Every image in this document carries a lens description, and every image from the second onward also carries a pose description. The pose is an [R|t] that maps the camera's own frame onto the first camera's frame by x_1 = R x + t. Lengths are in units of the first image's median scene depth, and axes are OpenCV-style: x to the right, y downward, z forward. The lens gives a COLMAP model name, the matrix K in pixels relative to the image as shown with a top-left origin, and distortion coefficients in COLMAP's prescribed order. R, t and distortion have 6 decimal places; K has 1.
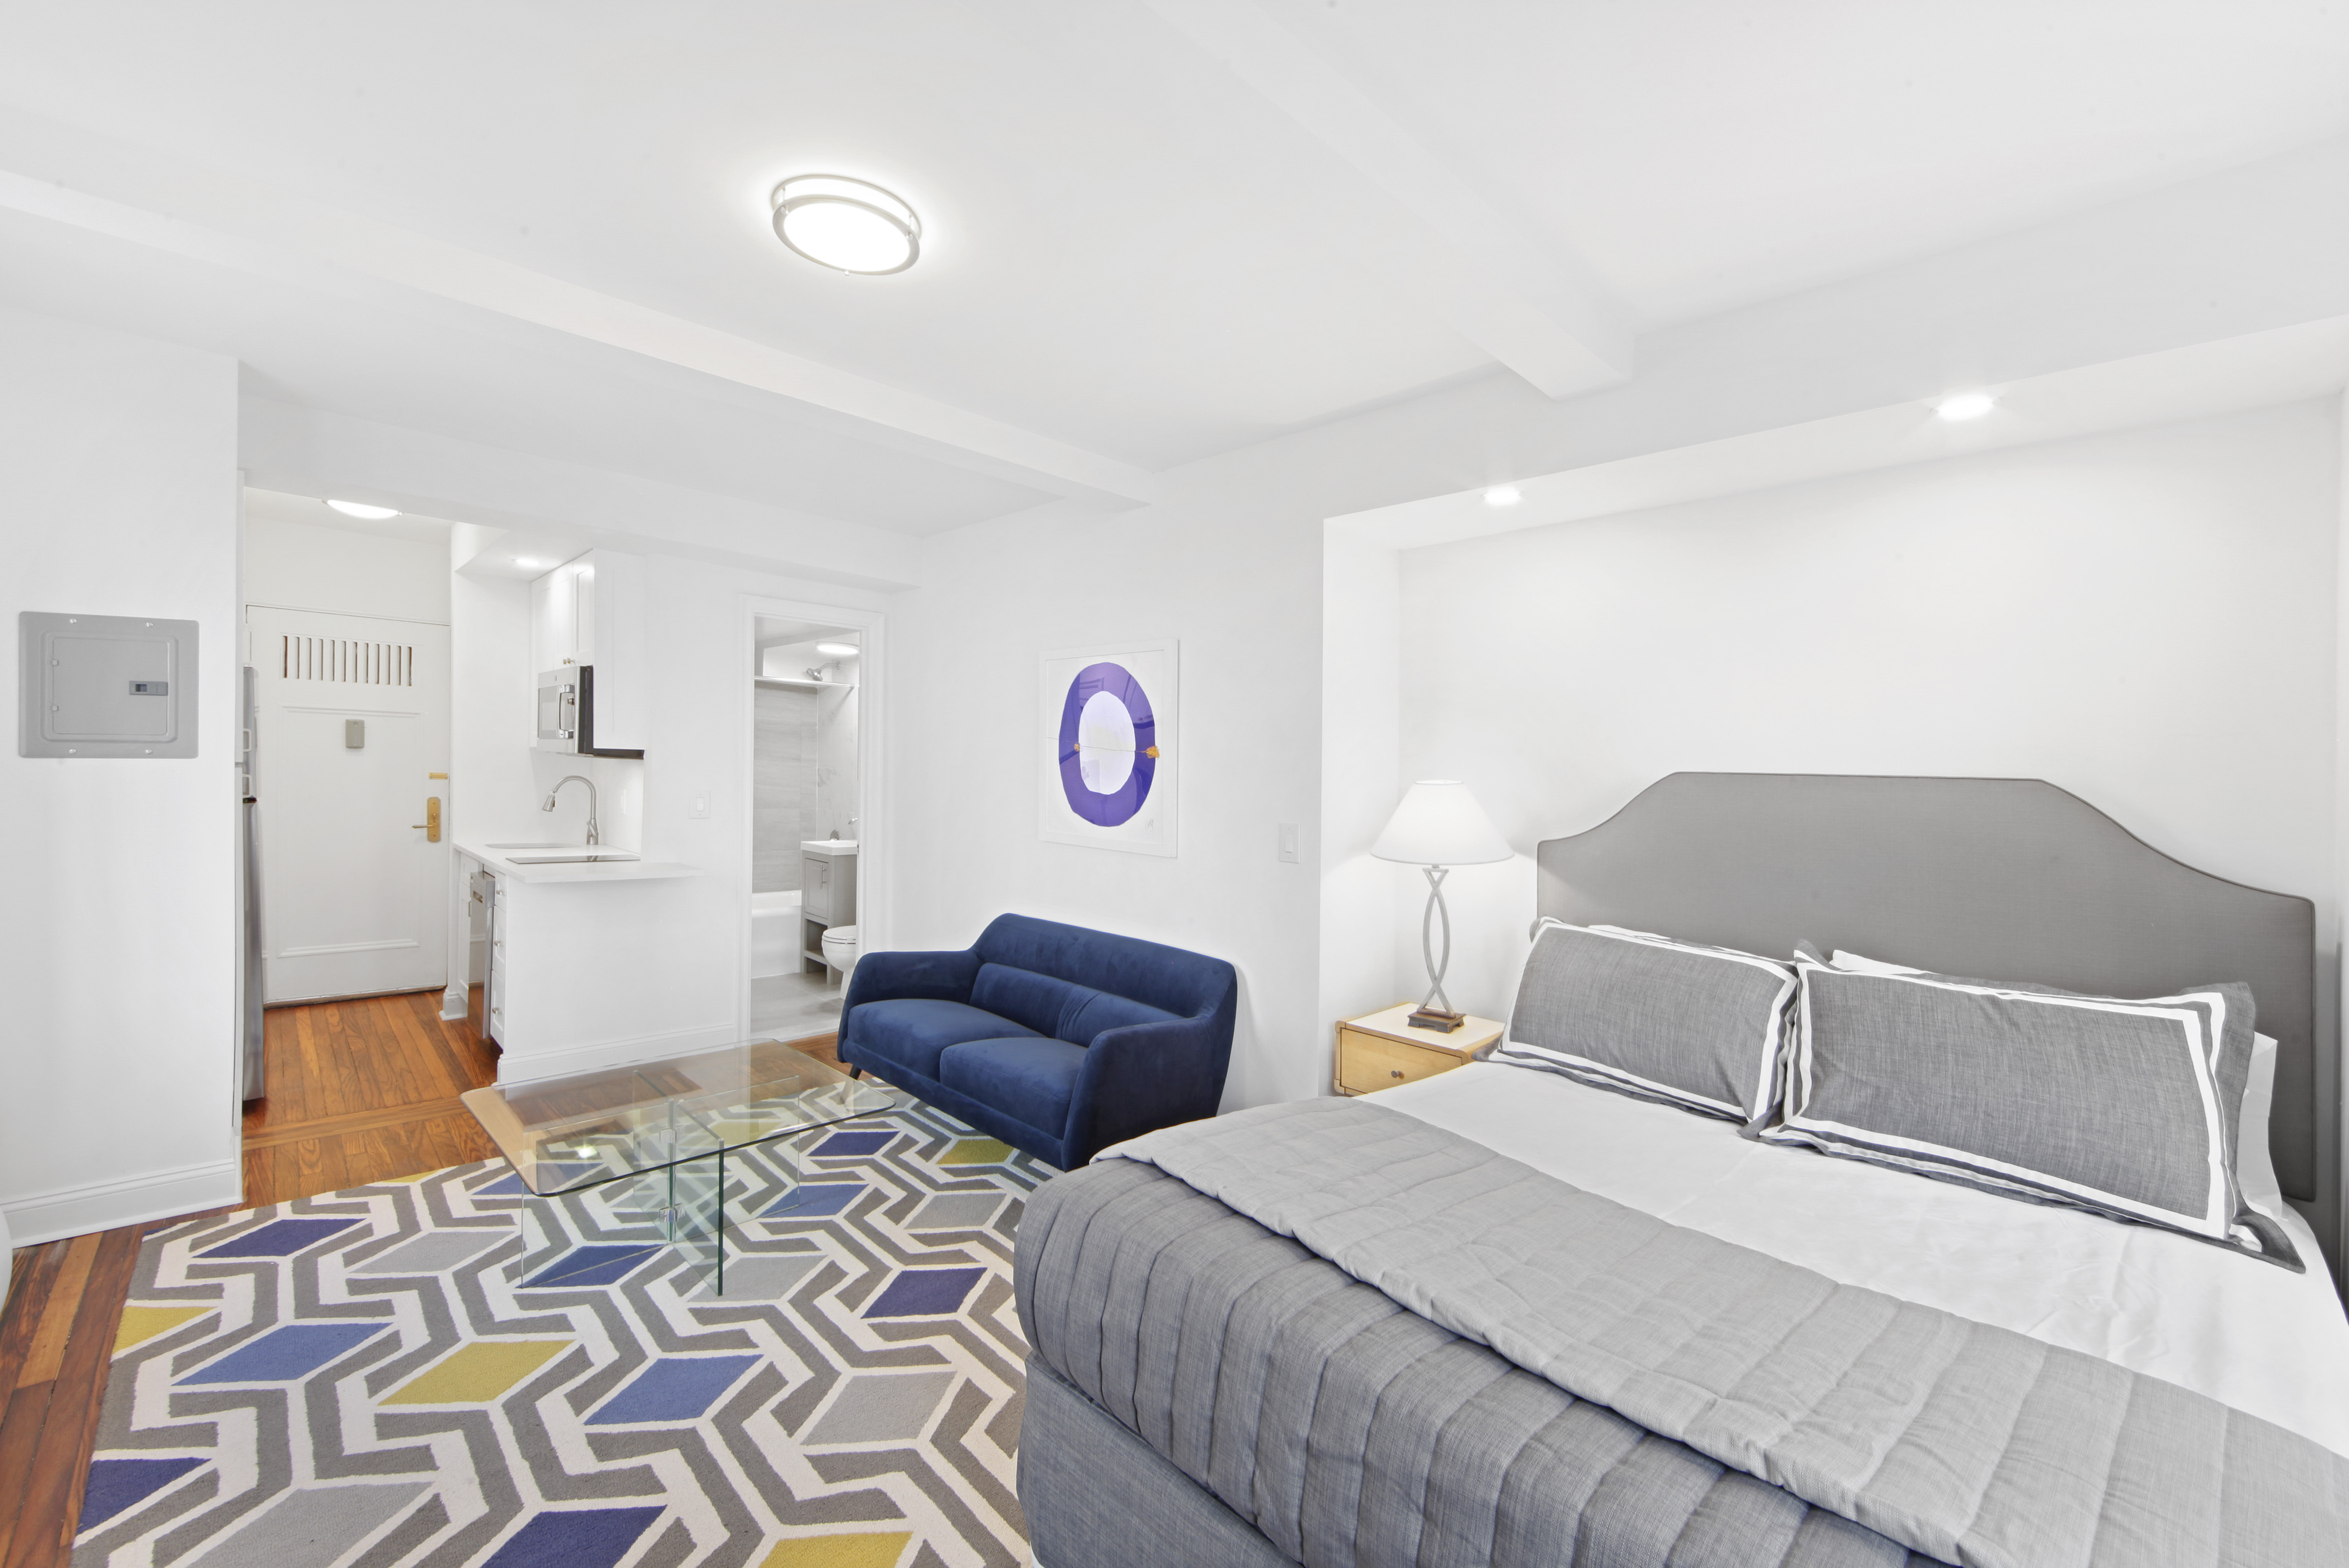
lens RADIAL K [[938.4, 0, 1172.8], [0, 938.4, 799.8], [0, 0, 1]] dist [0.000600, 0.000178]
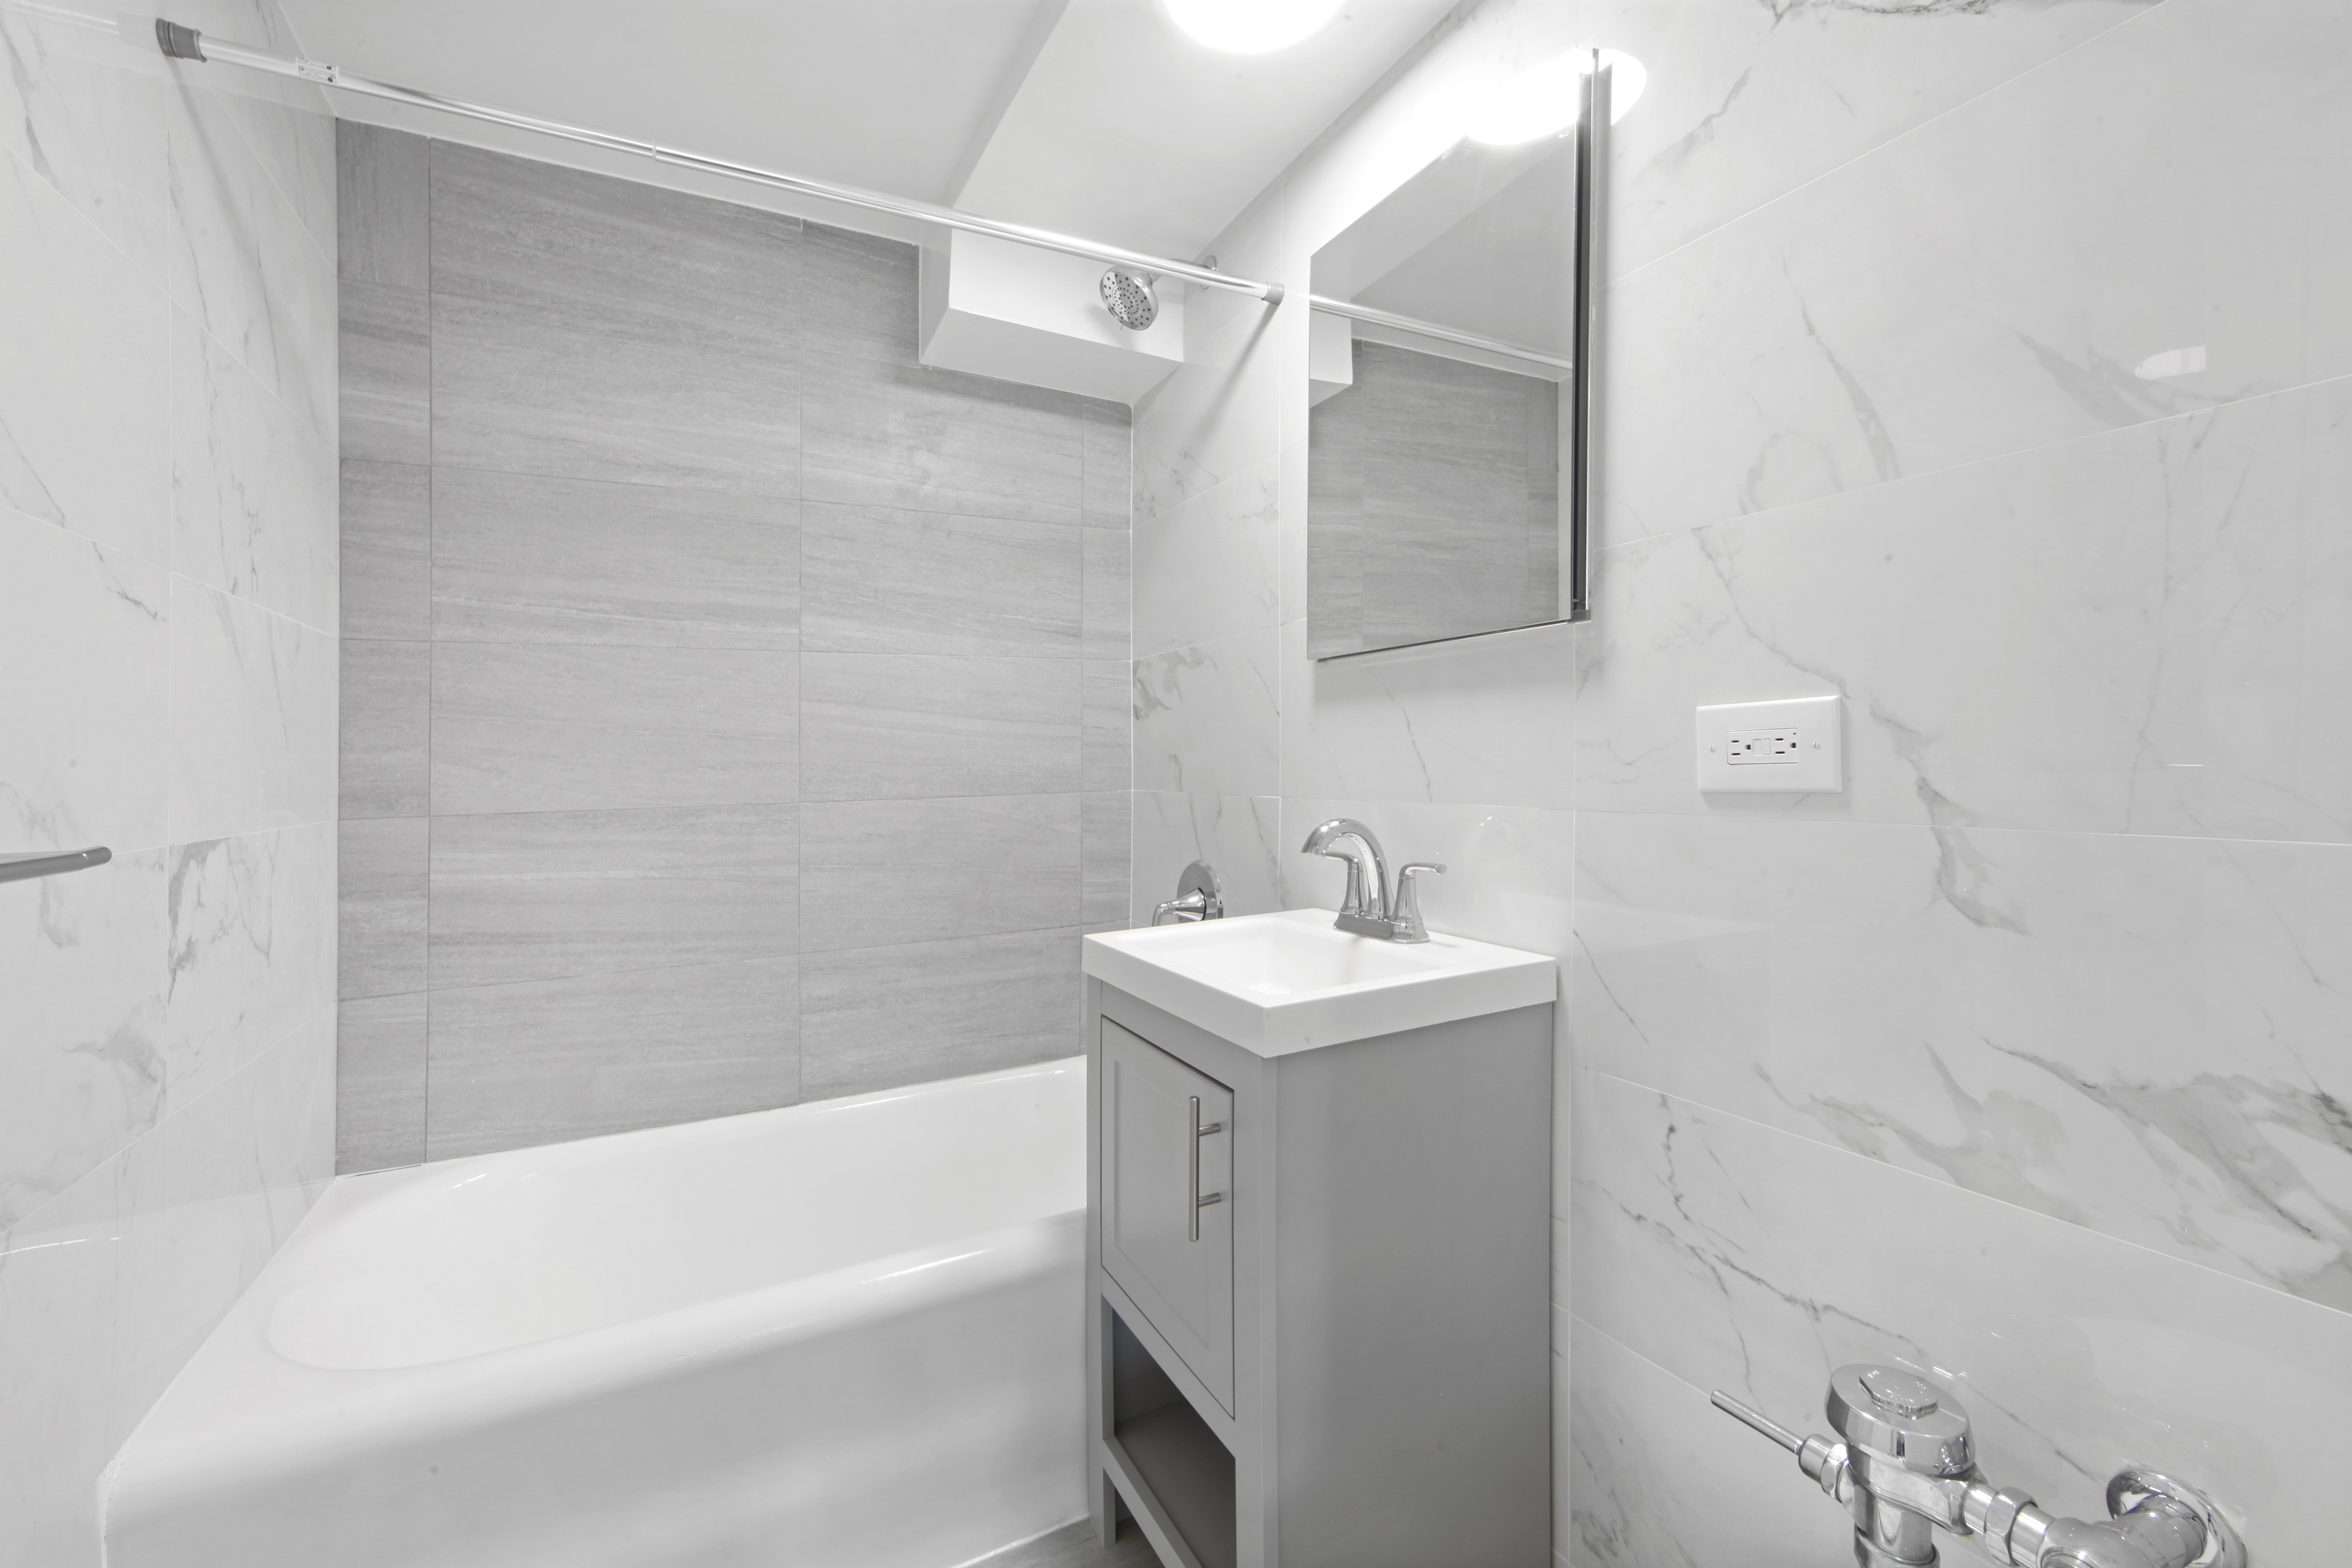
lens RADIAL K [[944.2, 0, 1146.2], [0, 944.2, 767.8], [0, 0, 1]] dist [-0.003131, -0.000461]
pose [[0.949119, -0.031021, -0.313386, -0.281454], [0.016421, 0.998658, -0.049123, 0.017144], [0.314489, 0.041478, 0.948355, 0.715928]]
